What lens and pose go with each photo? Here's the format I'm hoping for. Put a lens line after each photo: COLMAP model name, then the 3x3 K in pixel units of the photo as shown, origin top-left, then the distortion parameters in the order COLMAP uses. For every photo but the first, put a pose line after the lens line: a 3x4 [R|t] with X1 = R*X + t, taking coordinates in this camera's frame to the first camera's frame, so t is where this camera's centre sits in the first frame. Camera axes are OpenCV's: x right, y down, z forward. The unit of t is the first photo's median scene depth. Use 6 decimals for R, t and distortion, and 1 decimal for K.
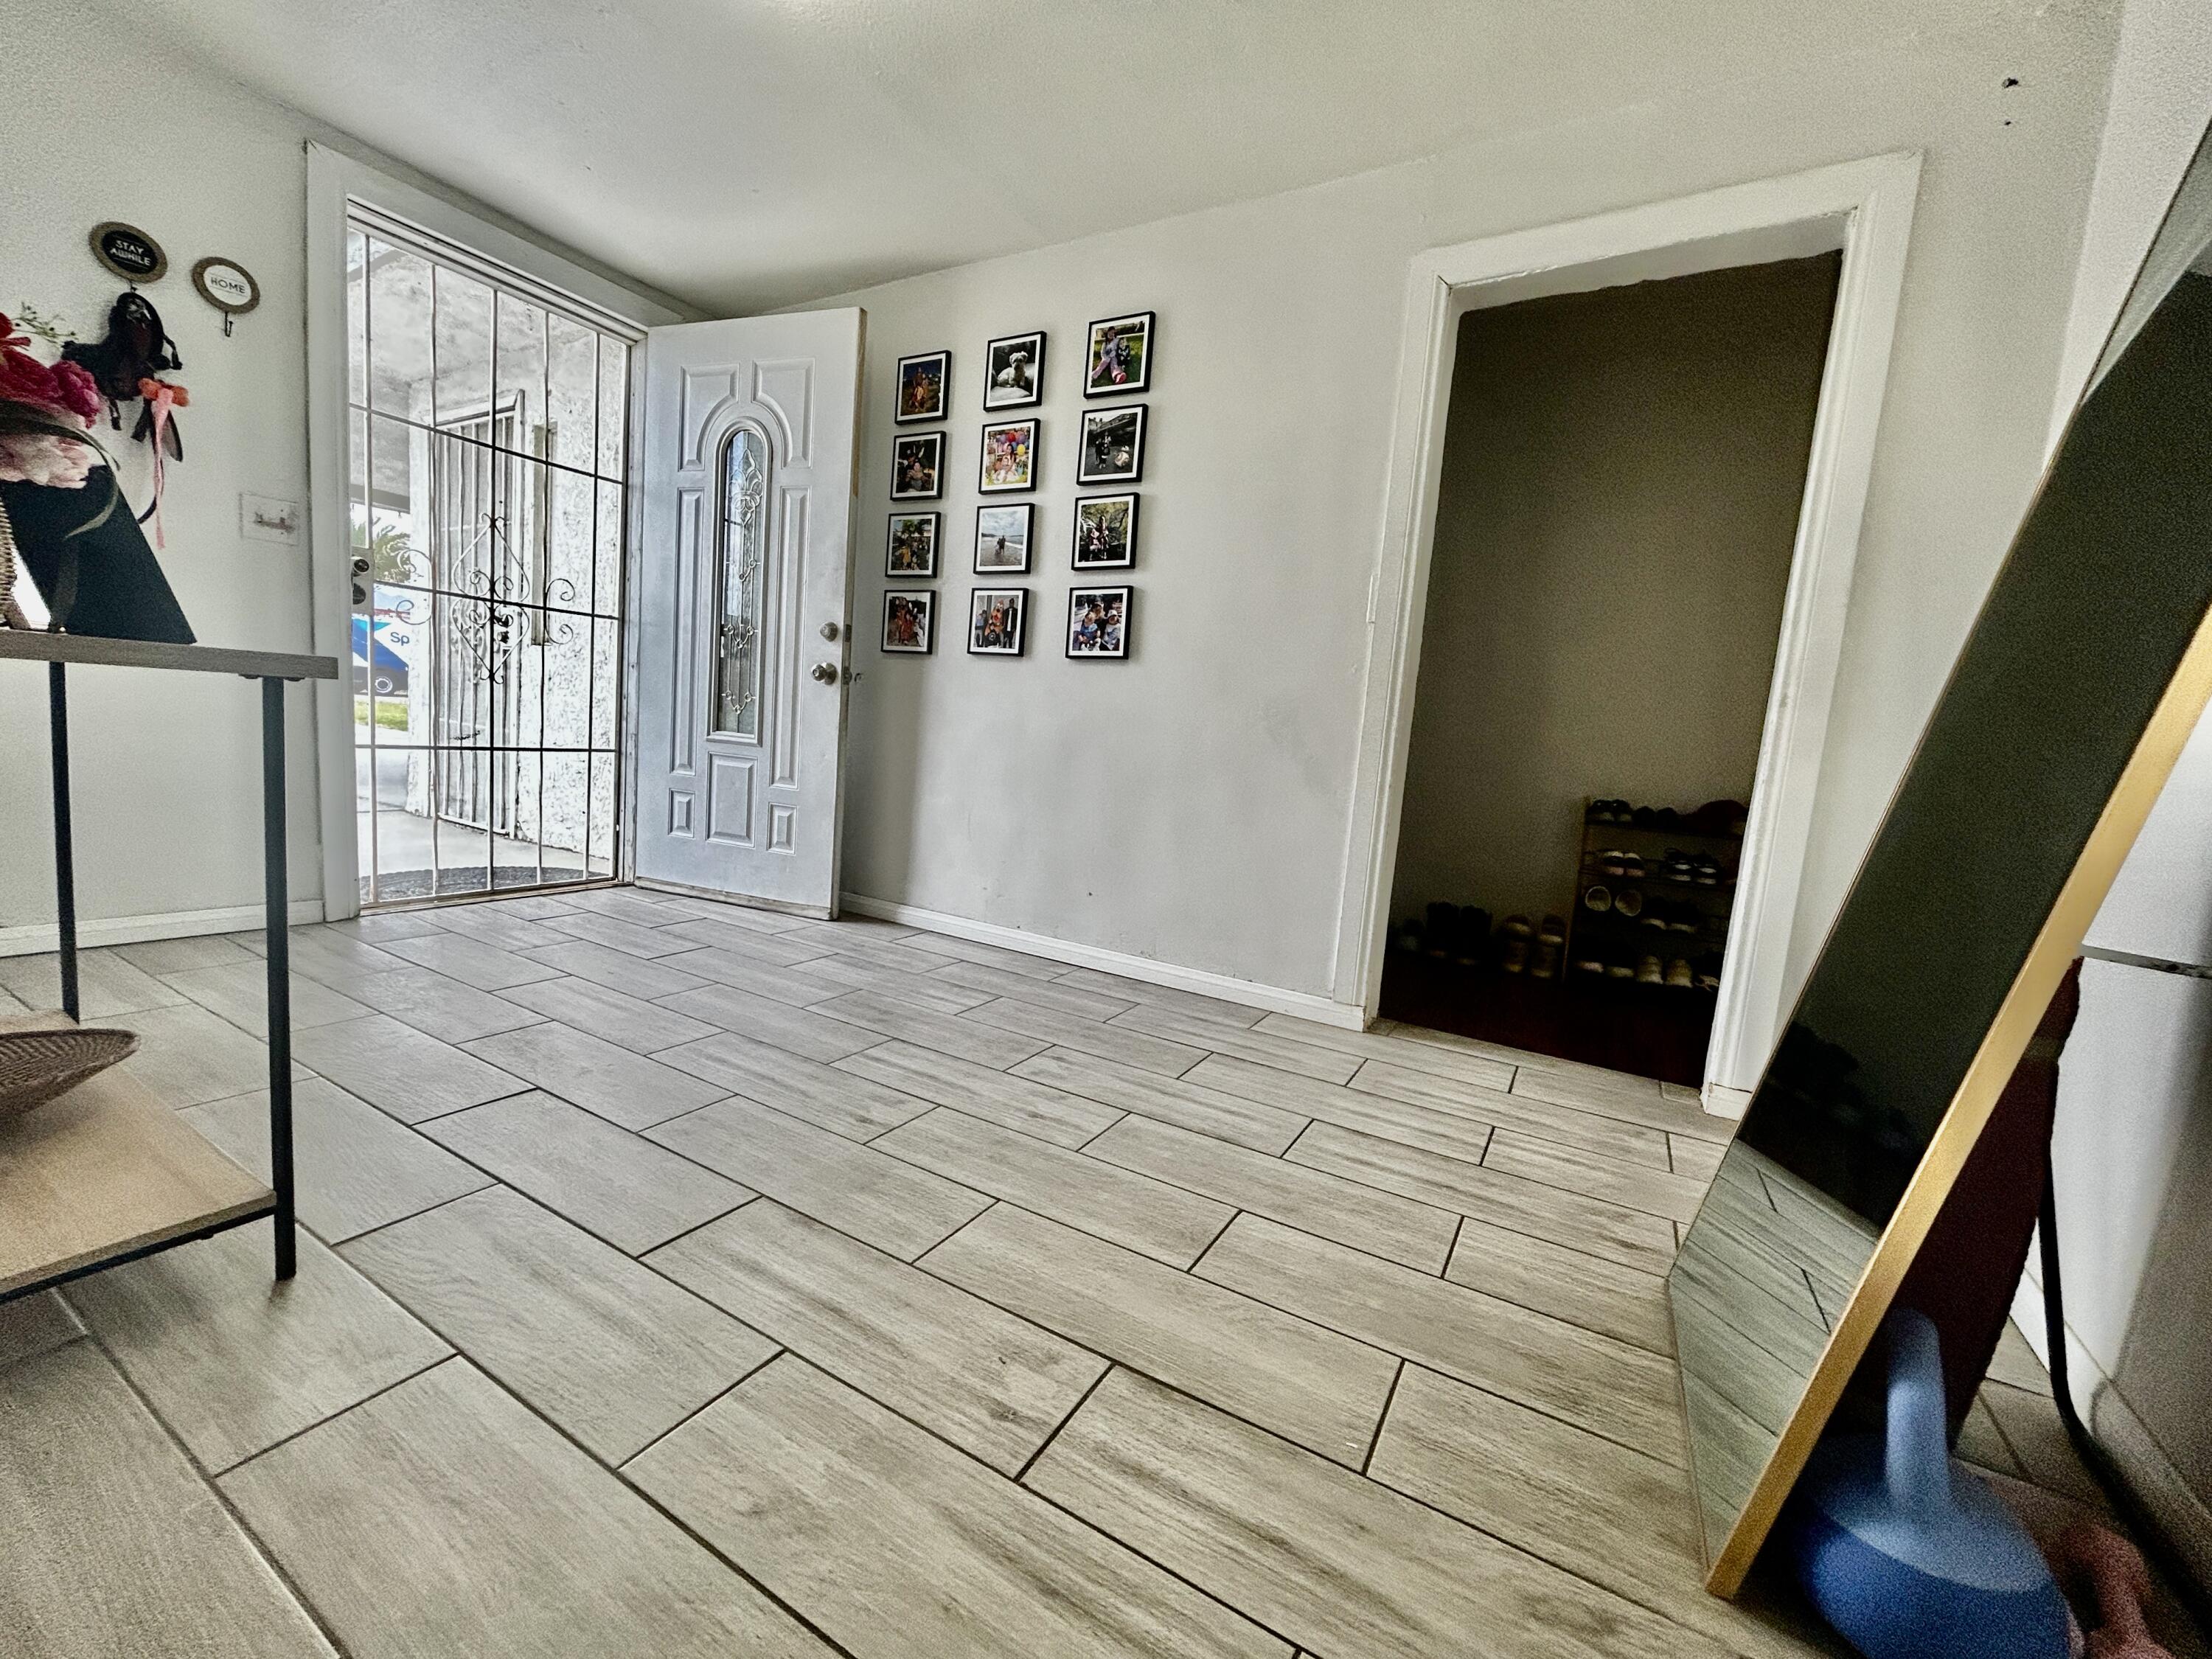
lens RADIAL K [[897.0, 0, 1106.0], [0, 897.0, 829.5], [0, 0, 1]] dist [-0.001739, 0.000087]
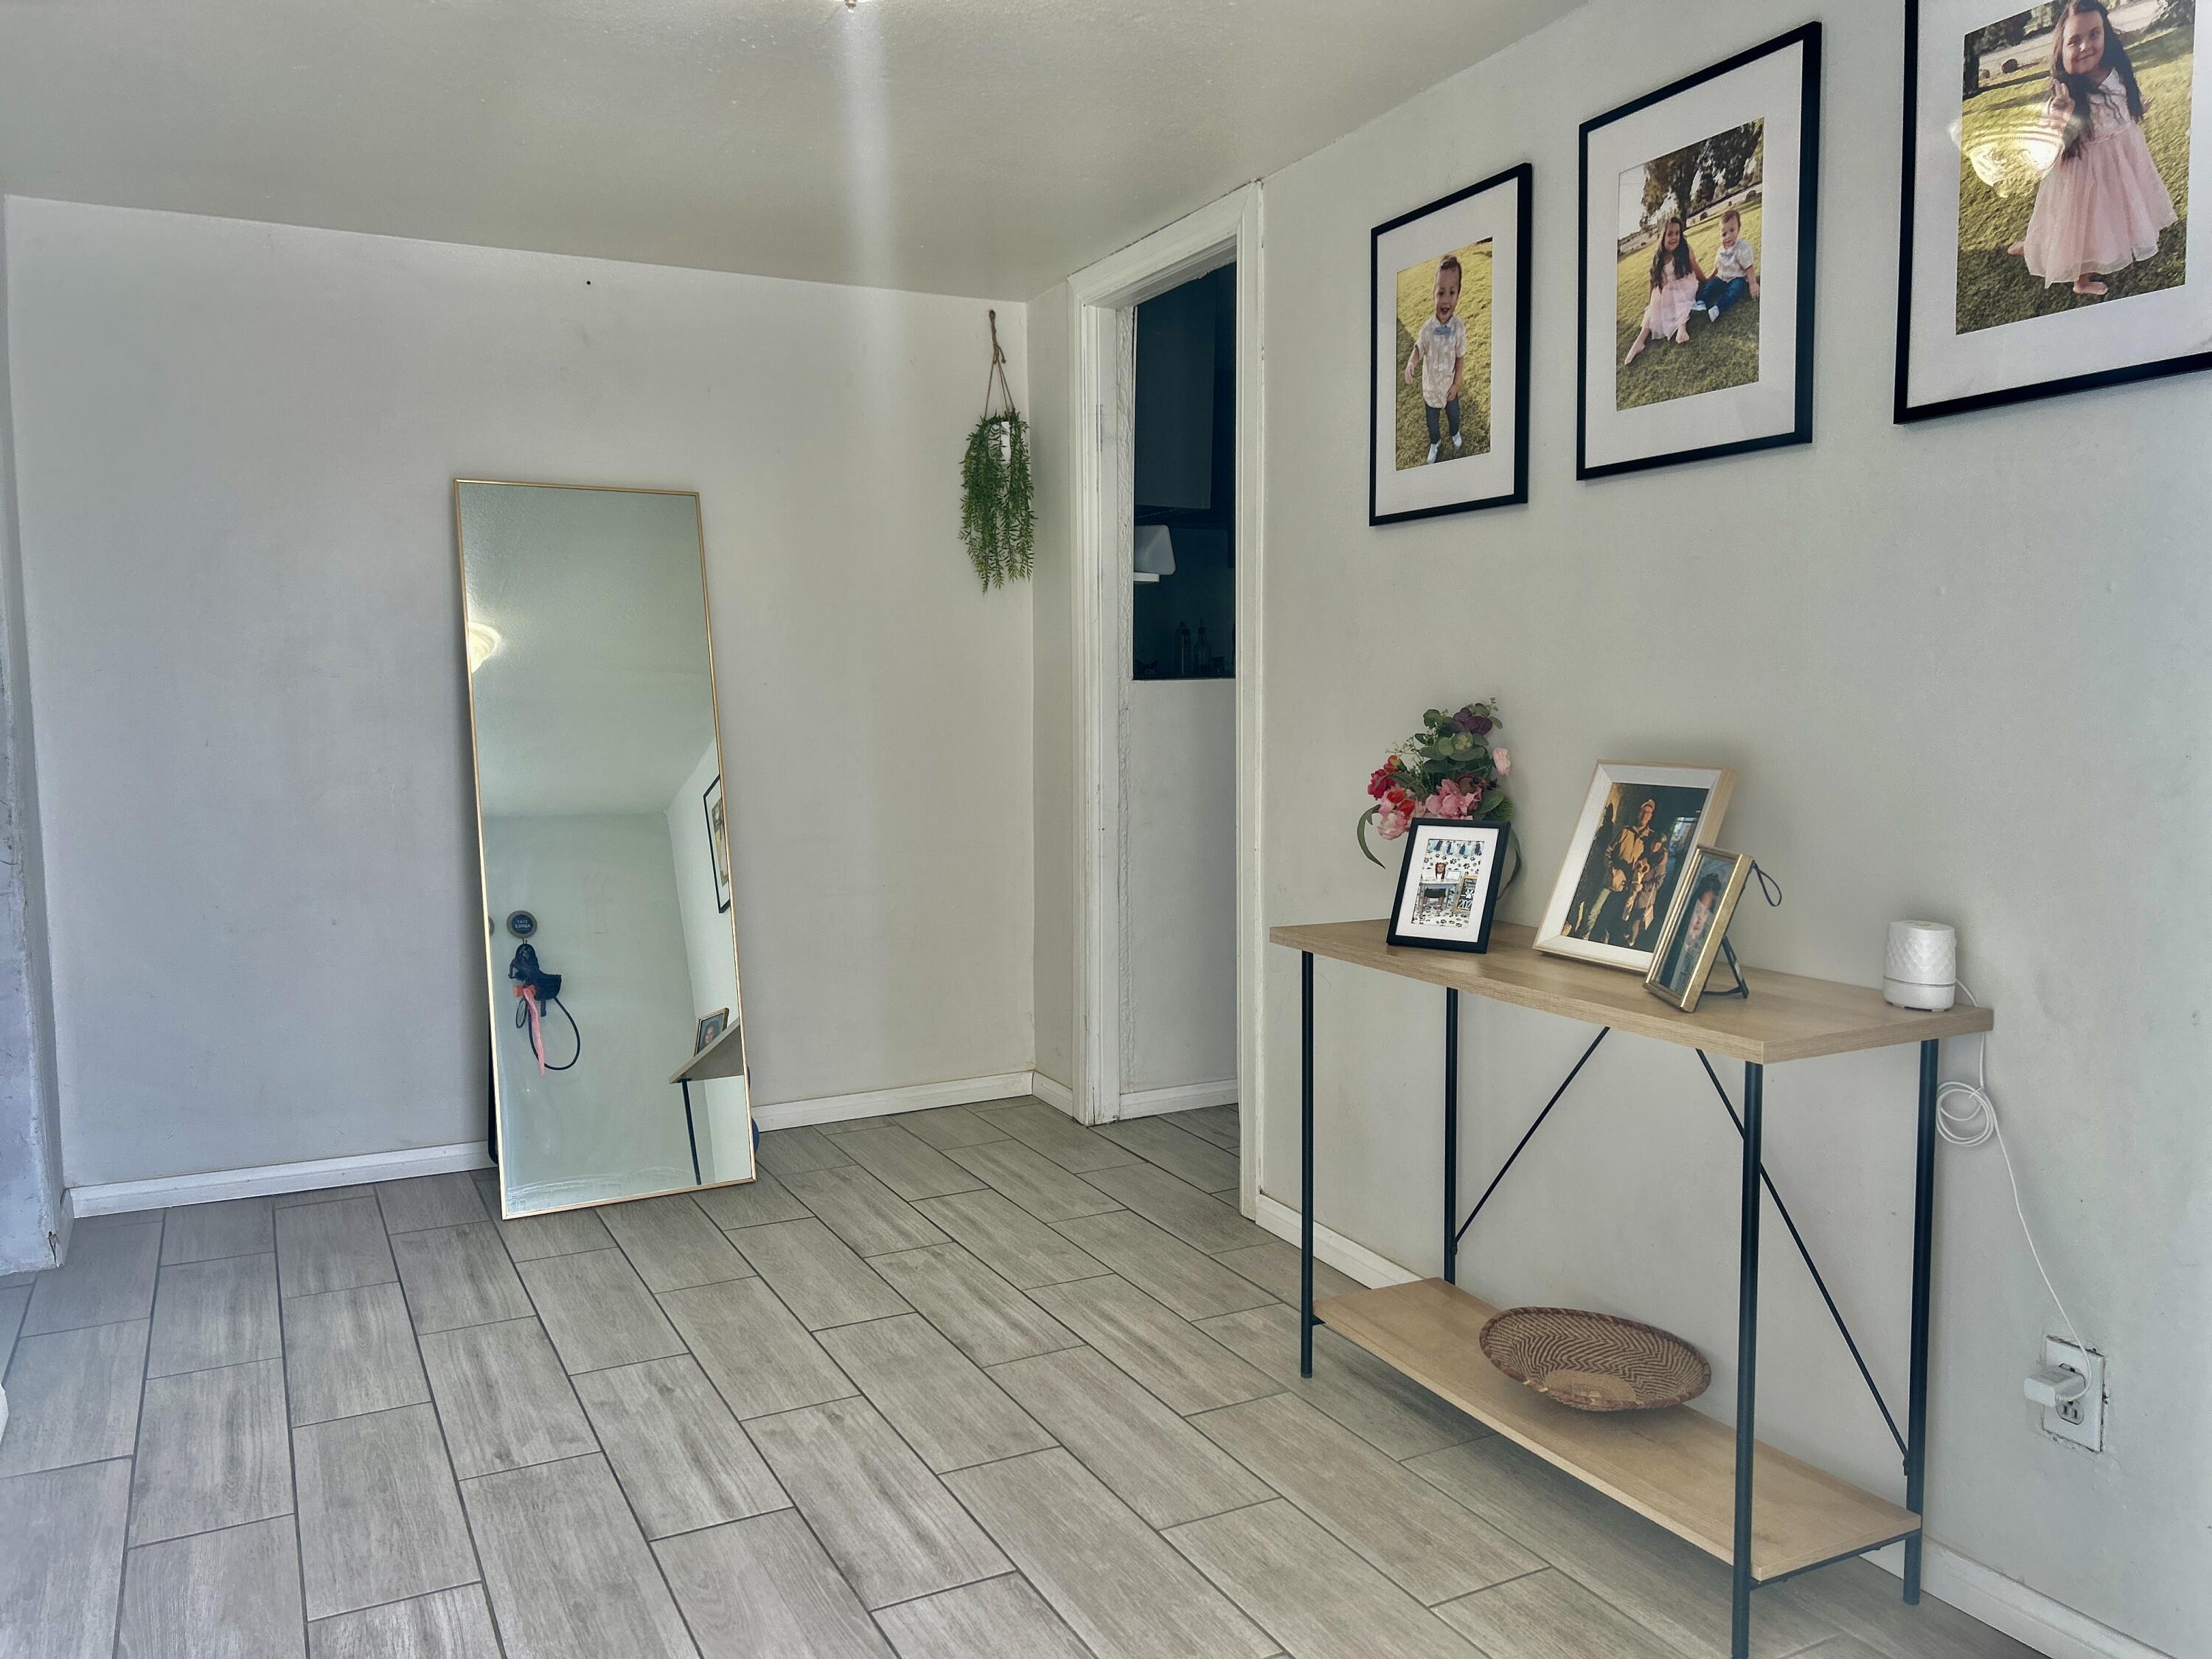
lens RADIAL K [[1659.0, 0, 1109.3], [0, 1659.0, 836.0], [0, 0, 1]] dist [0.053713, -0.058070]
pose [[-0.838727, -0.123785, 0.530297, -1.253045], [0.002867, 0.972804, 0.231612, -0.586049], [-0.544545, 0.195779, -0.815562, 2.019767]]
